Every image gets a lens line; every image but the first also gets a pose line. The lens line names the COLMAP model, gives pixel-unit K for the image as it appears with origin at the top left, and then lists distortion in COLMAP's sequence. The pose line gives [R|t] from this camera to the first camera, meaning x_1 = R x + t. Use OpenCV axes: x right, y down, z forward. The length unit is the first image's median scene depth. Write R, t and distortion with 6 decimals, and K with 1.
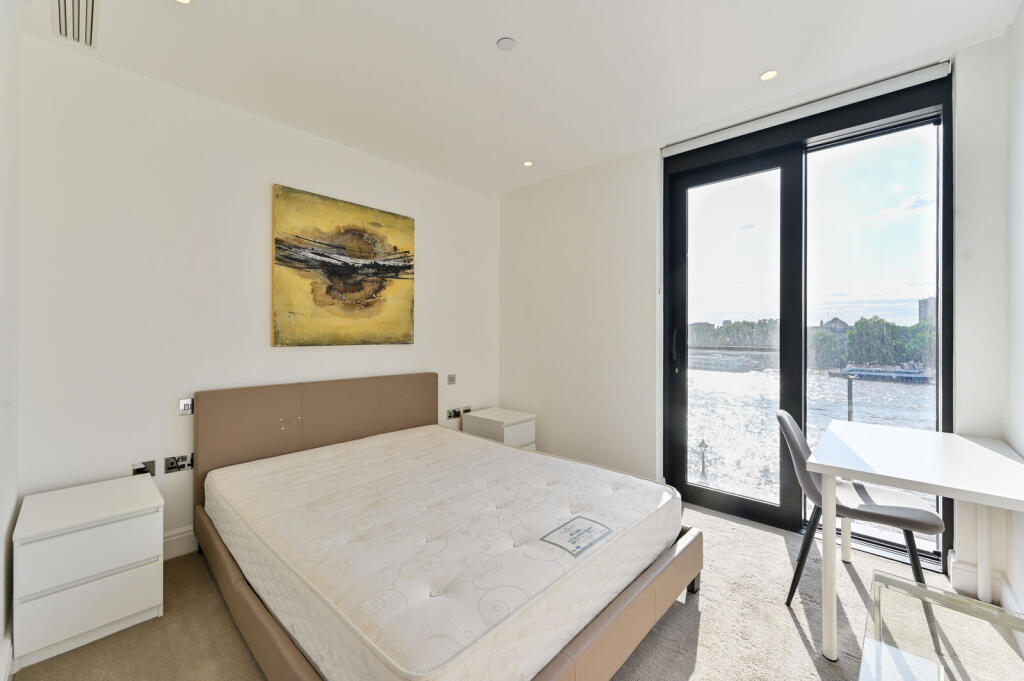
lens RADIAL K [[405.4, 0, 512.0], [0, 405.4, 340.5], [0, 0, 1]] dist [-0.000995, -0.000029]
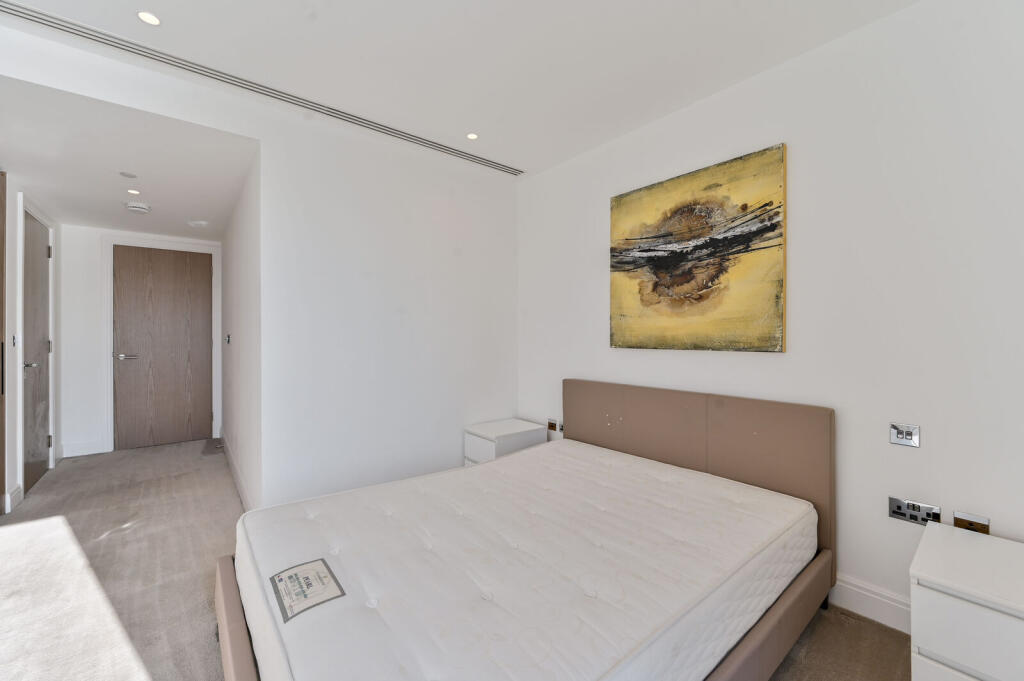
lens RADIAL K [[405.4, 0, 512.0], [0, 405.4, 340.5], [0, 0, 1]] dist [-0.000995, -0.000029]
pose [[-0.141635, 0.008588, -0.989882, 0.464054], [-0.017963, 0.999775, 0.011244, -0.010283], [0.989756, 0.019374, -0.141449, 0.785453]]
